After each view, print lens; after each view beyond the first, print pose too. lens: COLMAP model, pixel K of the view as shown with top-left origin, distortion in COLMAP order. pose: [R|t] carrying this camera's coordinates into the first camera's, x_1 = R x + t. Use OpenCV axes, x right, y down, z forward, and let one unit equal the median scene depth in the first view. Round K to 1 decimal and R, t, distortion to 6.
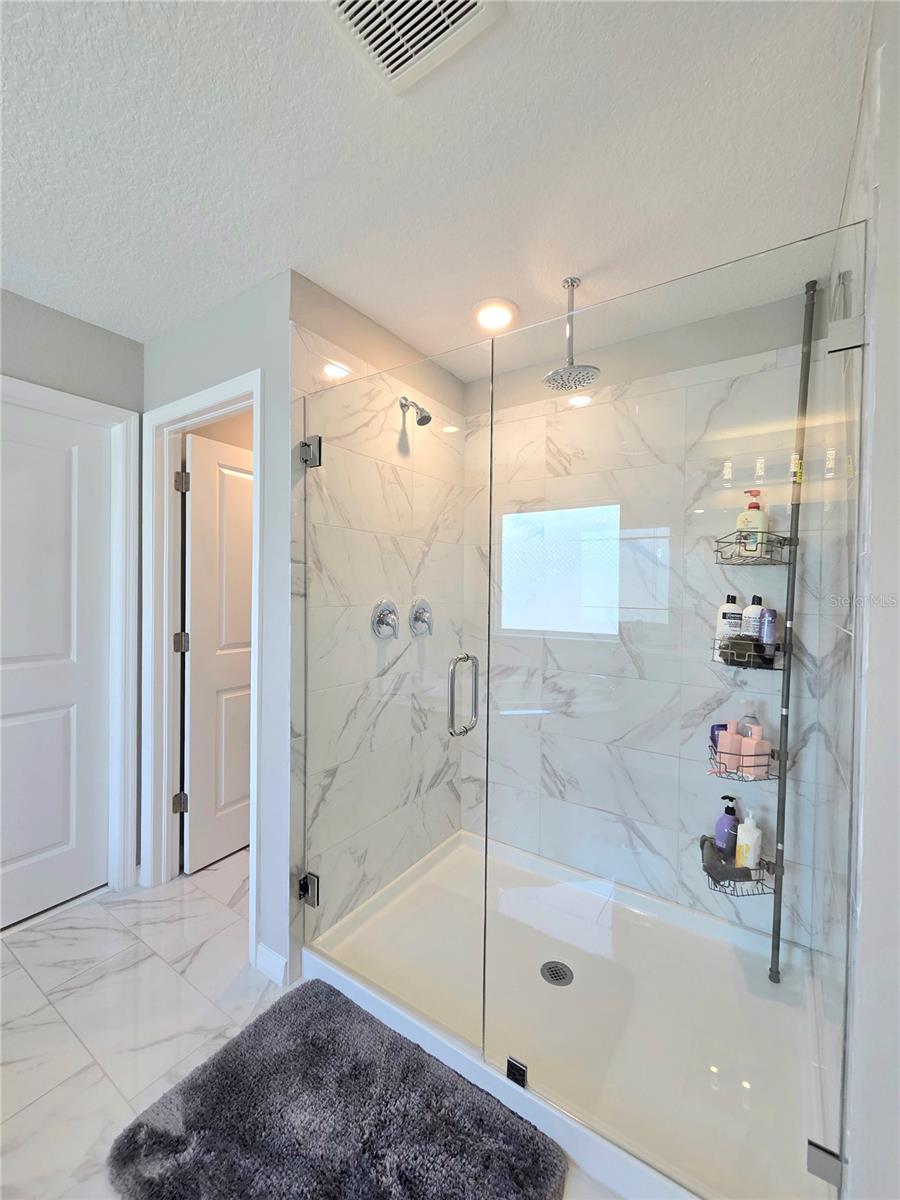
lens RADIAL K [[486.5, 0, 448.0], [0, 486.5, 594.3], [0, 0, 1]] dist [0.007681, -0.004057]
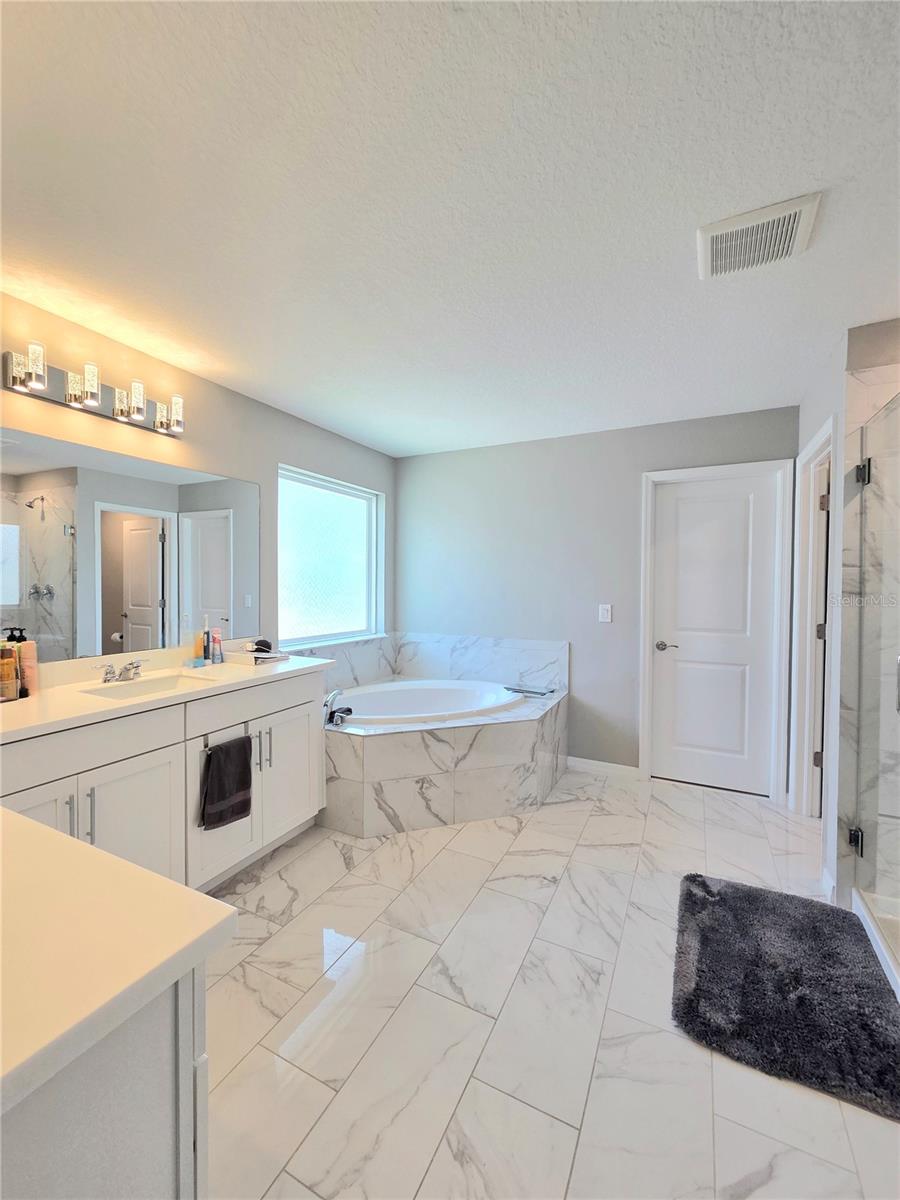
lens RADIAL K [[489.8, 0, 446.1], [0, 489.8, 594.5], [0, 0, 1]] dist [0.008544, -0.005049]
pose [[0.124387, 0.011866, -0.992163, 0.736035], [-0.015233, 0.999833, 0.010048, 0.007510], [0.992117, 0.013864, 0.124547, -0.144563]]
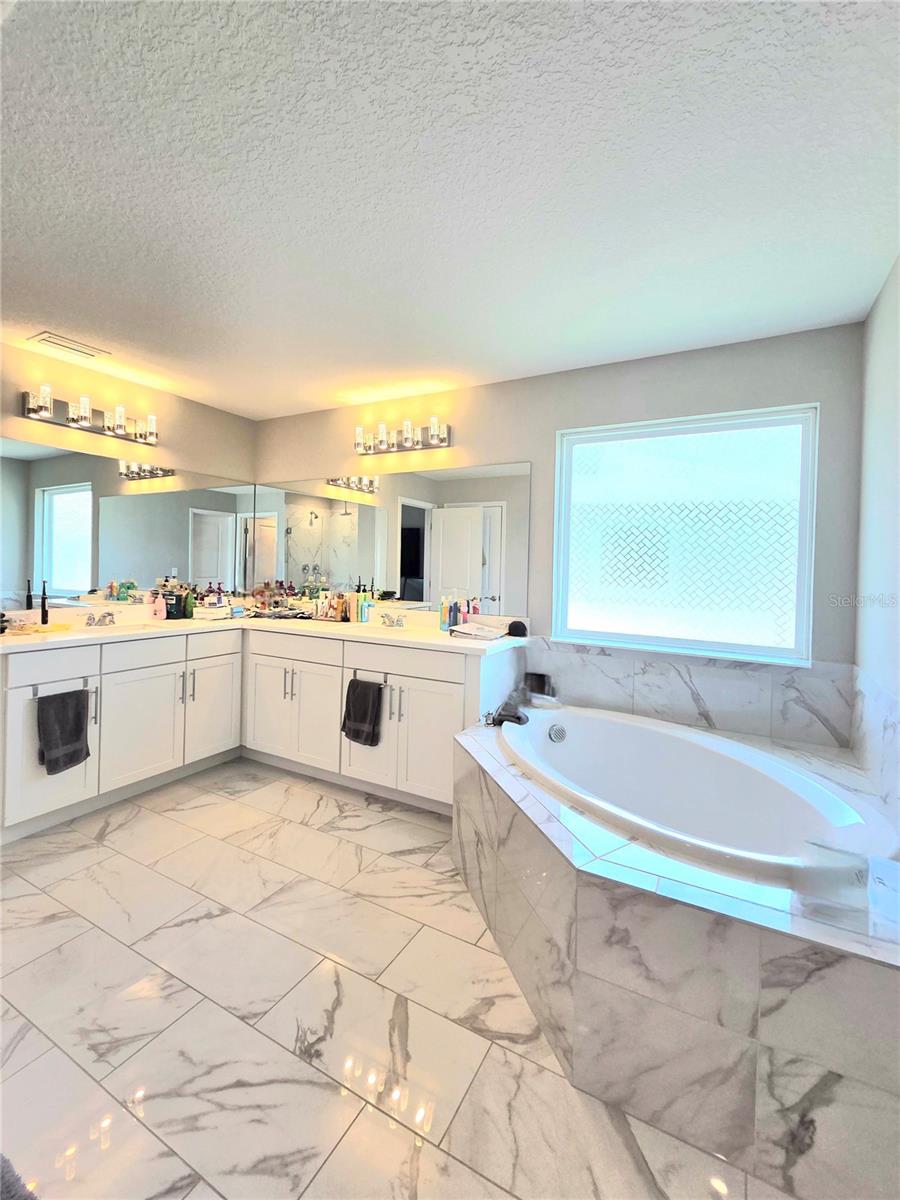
lens RADIAL K [[506.4, 0, 453.5], [0, 506.4, 576.9], [0, 0, 1]] dist [0.008776, -0.005435]
pose [[-0.994089, -0.035996, -0.102426, -0.570449], [-0.038477, 0.999010, 0.022346, 0.013220], [0.101520, 0.026155, -0.994490, 1.047555]]
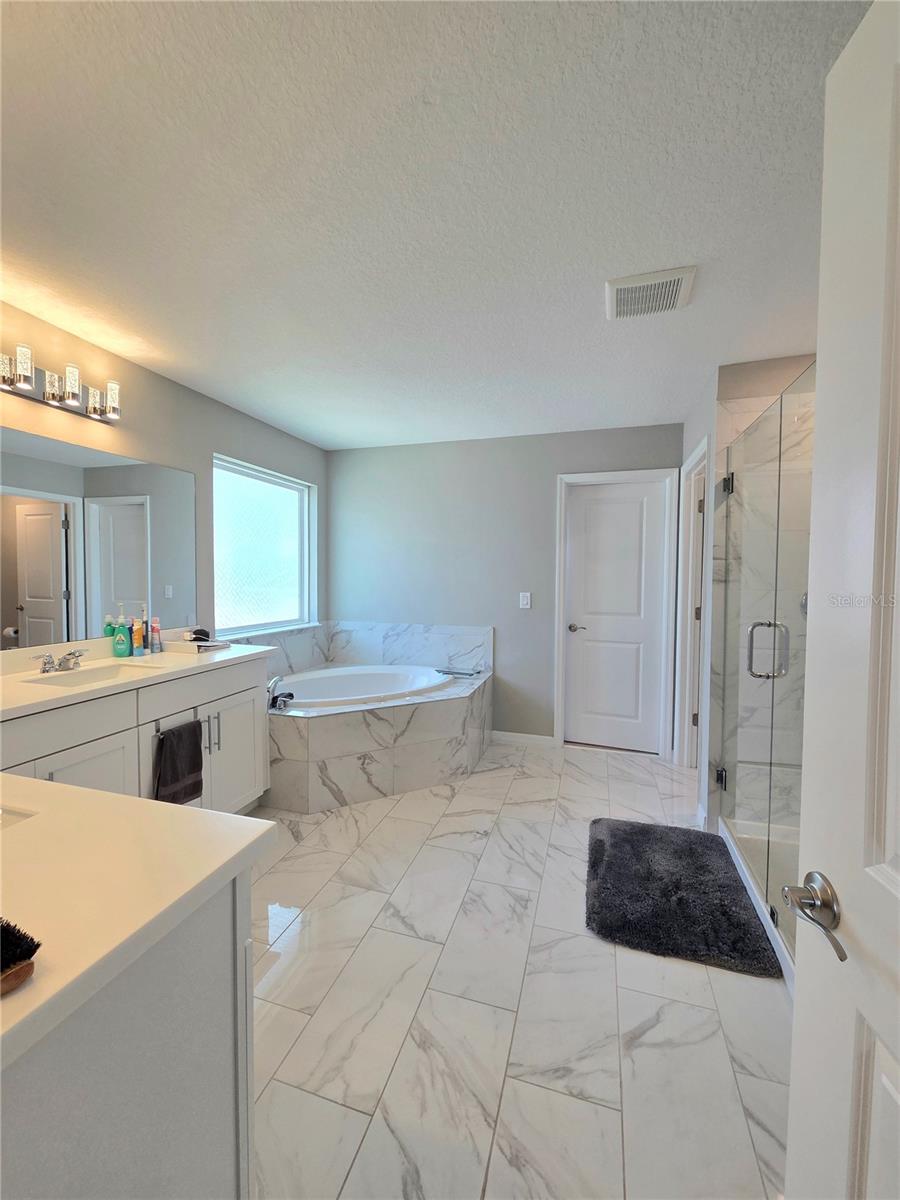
lens RADIAL K [[486.5, 0, 448.0], [0, 486.5, 594.3], [0, 0, 1]] dist [0.007681, -0.004057]
pose [[0.290517, 0.028319, -0.956451, 0.839435], [-0.013551, 0.999583, 0.025480, 0.014821], [0.956774, 0.005559, 0.290780, -0.226154]]
